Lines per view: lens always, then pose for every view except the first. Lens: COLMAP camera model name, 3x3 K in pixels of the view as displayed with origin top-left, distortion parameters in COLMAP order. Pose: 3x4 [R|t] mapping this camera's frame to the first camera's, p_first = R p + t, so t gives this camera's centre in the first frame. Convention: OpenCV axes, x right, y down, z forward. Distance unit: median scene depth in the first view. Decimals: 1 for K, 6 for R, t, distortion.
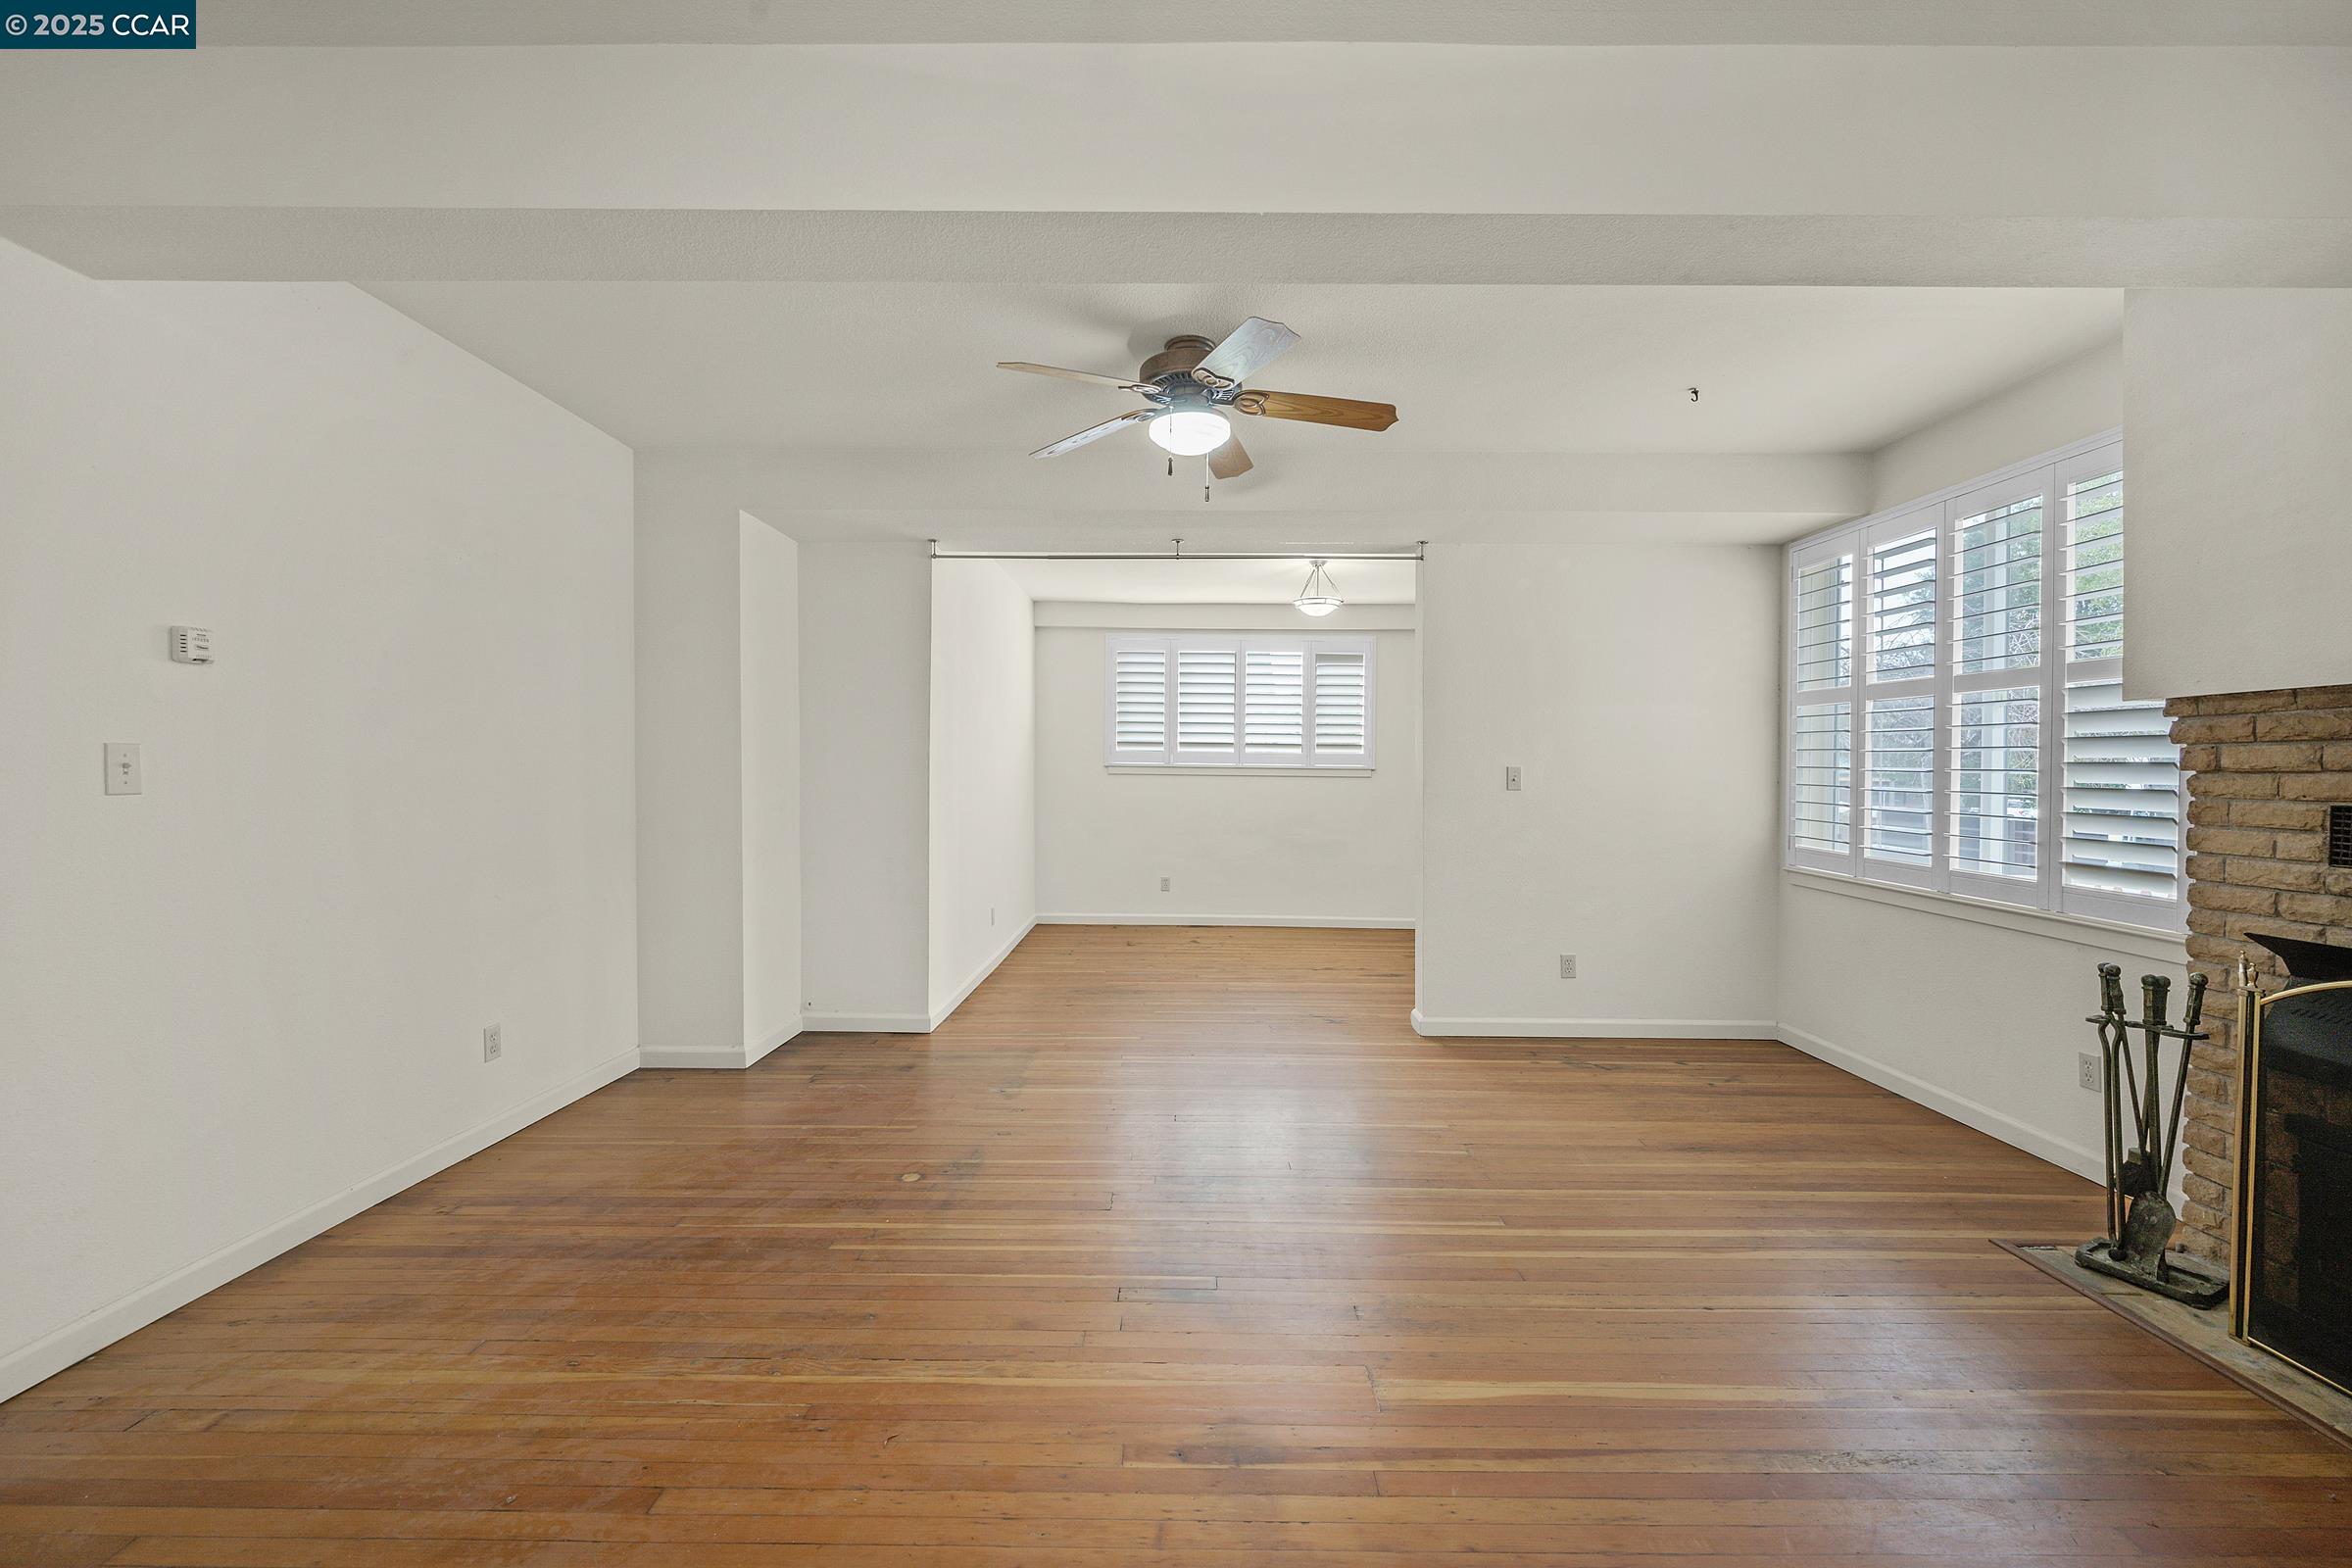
lens RADIAL K [[938.5, 0, 1186.7], [0, 938.5, 774.7], [0, 0, 1]] dist [-0.003367, -0.000423]
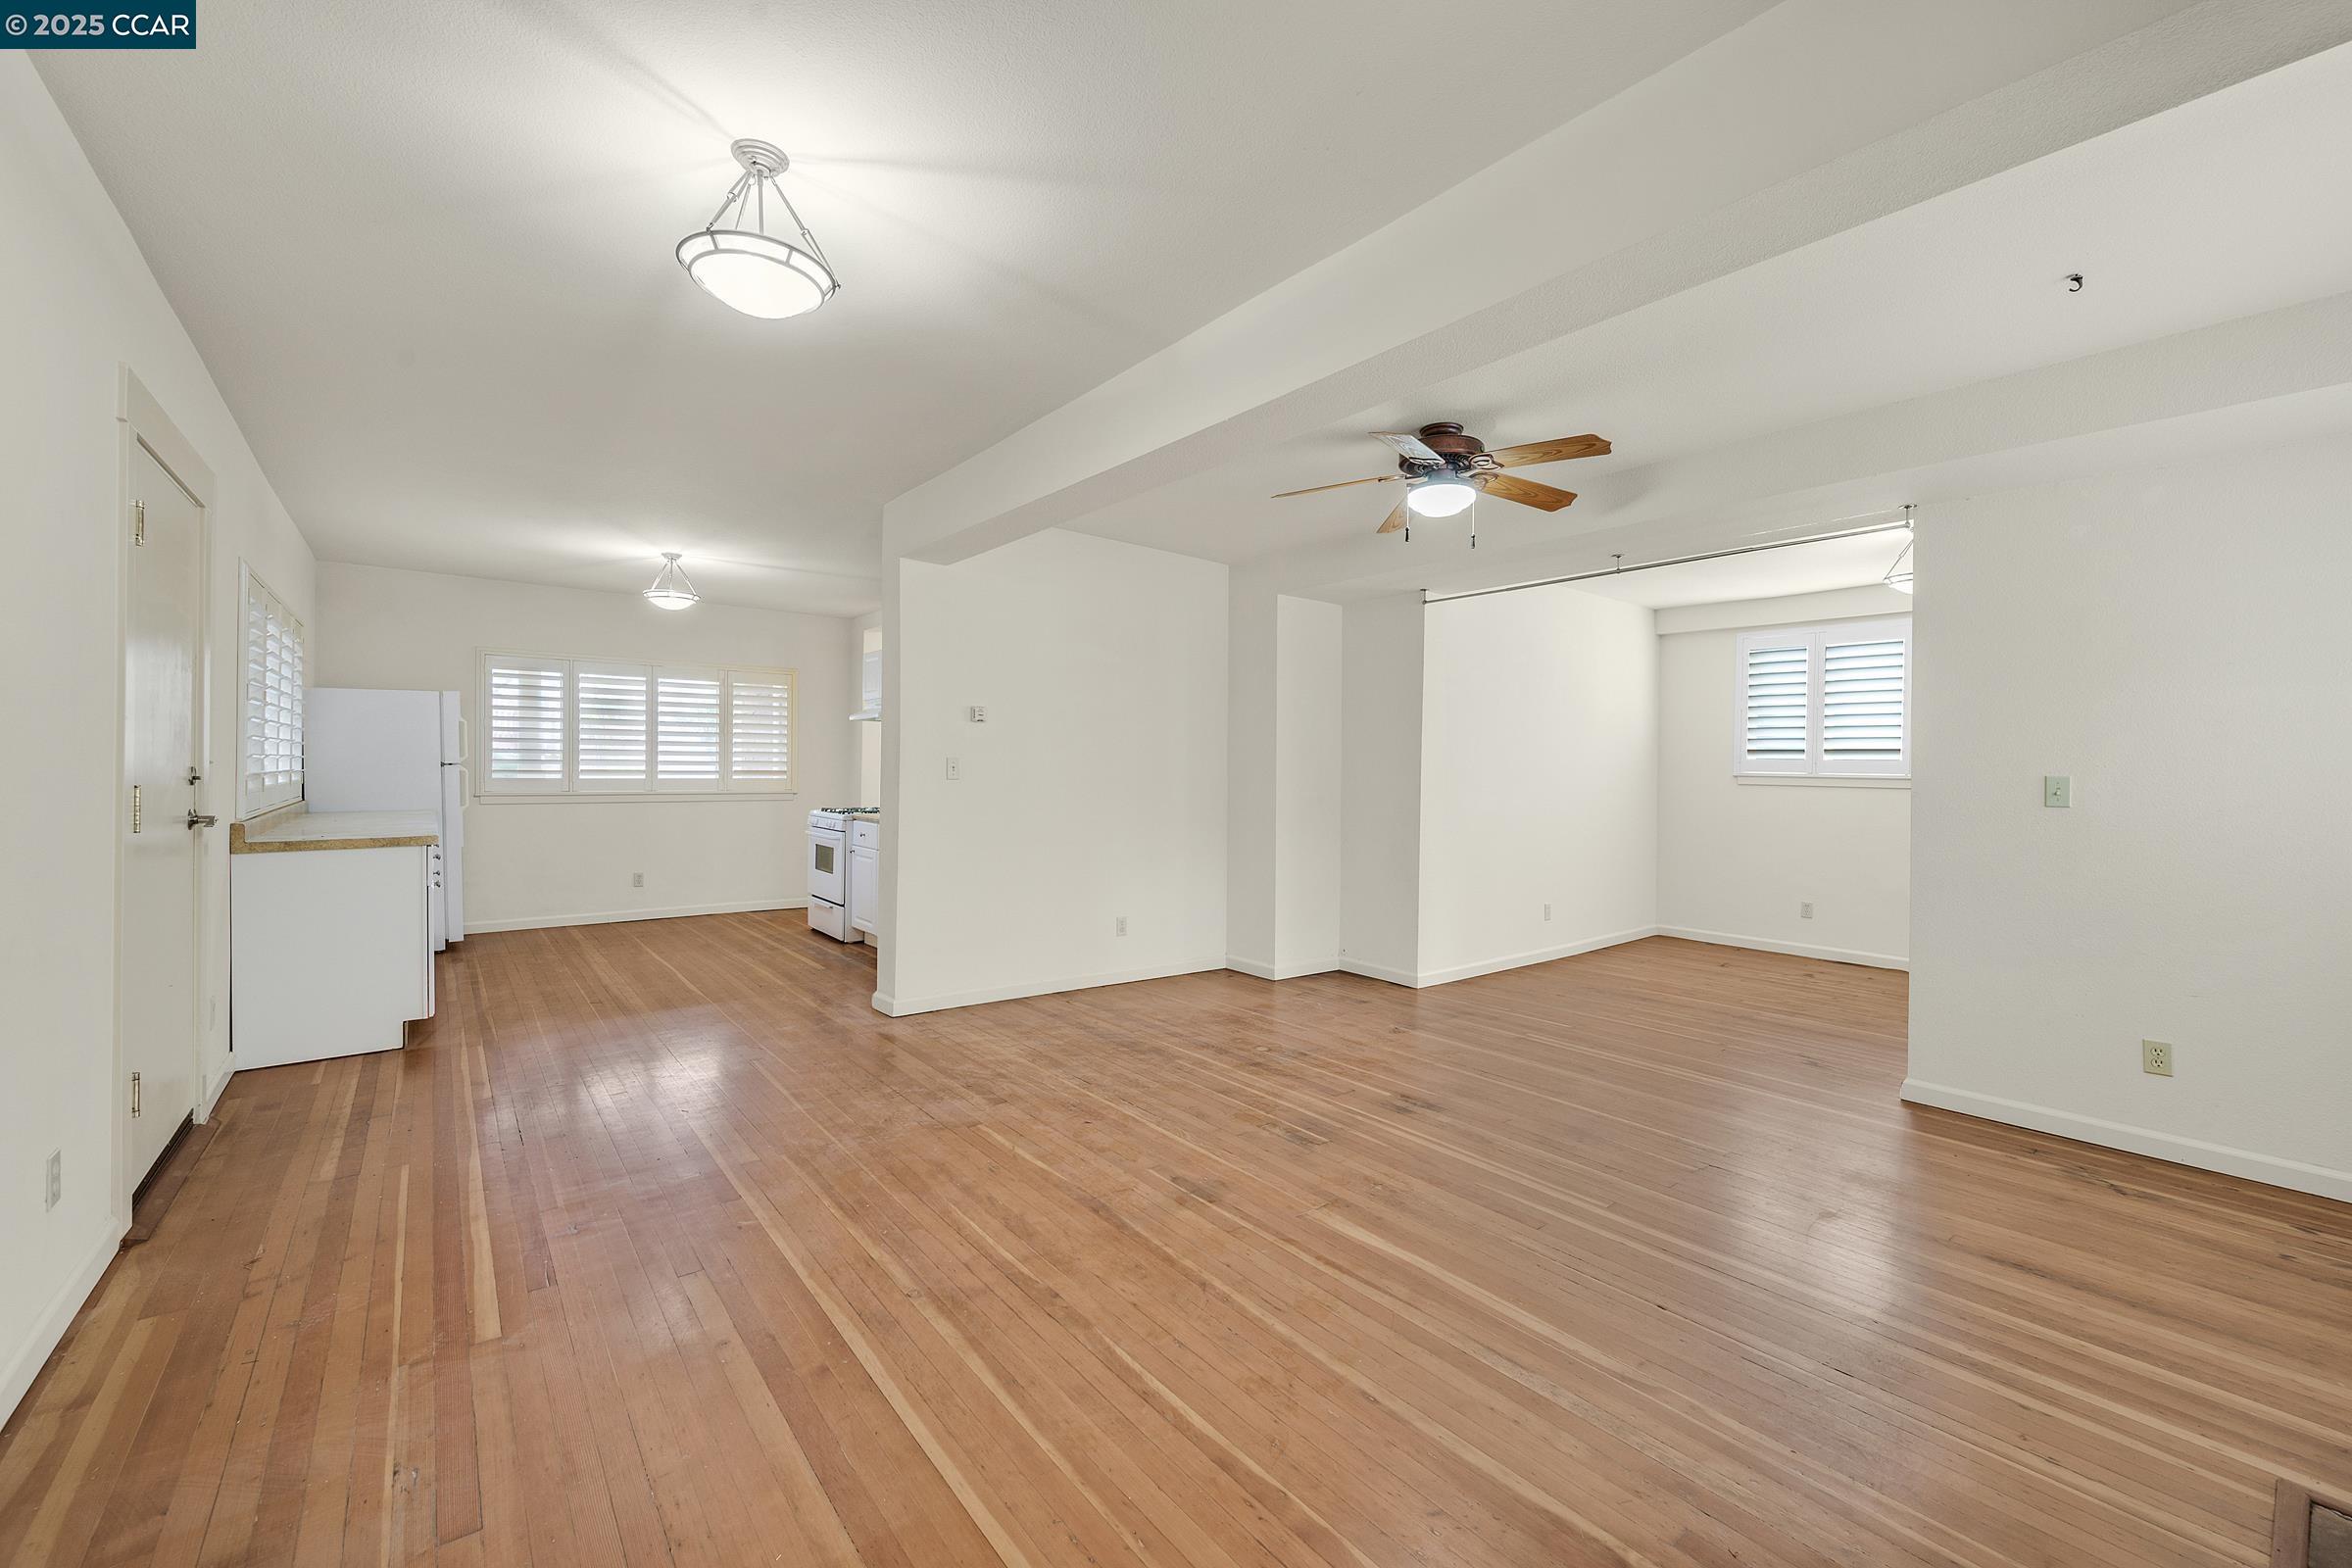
lens RADIAL K [[938.5, 0, 1186.7], [0, 938.5, 774.7], [0, 0, 1]] dist [-0.003367, -0.000423]
pose [[0.632611, 0.006049, -0.774446, 0.577997], [-0.016320, 0.999852, -0.005521, 0.006824], [0.774298, 0.016131, 0.632616, -0.023457]]
